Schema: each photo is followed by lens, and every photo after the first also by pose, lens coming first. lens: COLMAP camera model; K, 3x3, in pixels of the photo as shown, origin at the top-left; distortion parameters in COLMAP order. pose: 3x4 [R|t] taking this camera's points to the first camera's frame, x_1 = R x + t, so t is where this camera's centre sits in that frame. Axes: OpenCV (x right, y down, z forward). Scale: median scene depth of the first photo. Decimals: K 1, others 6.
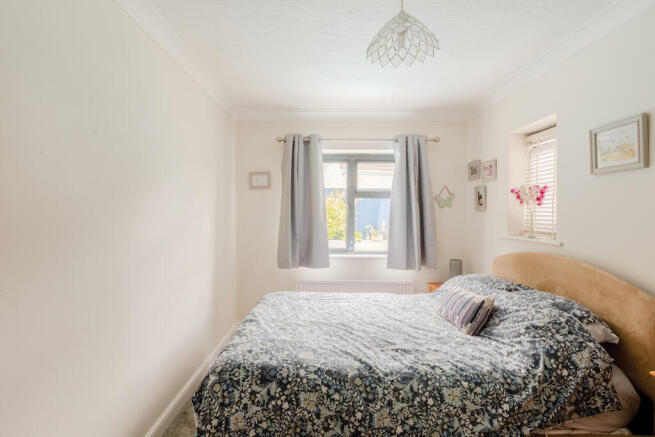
lens RADIAL K [[322.0, 0, 327.4], [0, 322.0, 222.3], [0, 0, 1]] dist [-0.024357, 0.004501]
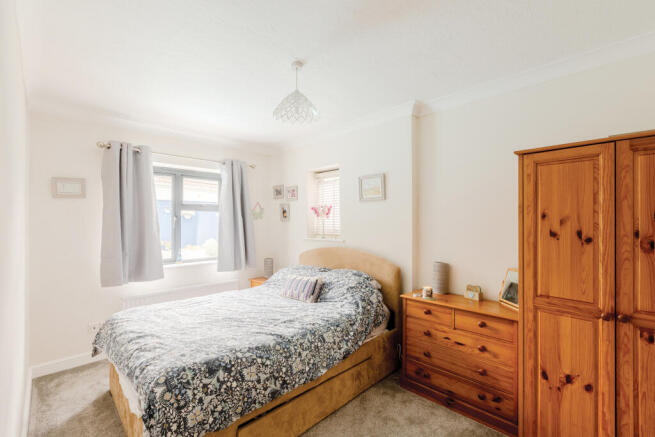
lens RADIAL K [[301.0, 0, 326.5], [0, 301.0, 217.9], [0, 0, 1]] dist [-0.029619, 0.000271]
pose [[0.680139, 0.000185, 0.733083, -0.508858], [0.032864, 0.998987, -0.030742, -0.006866], [-0.732346, 0.045001, 0.679444, -0.035007]]
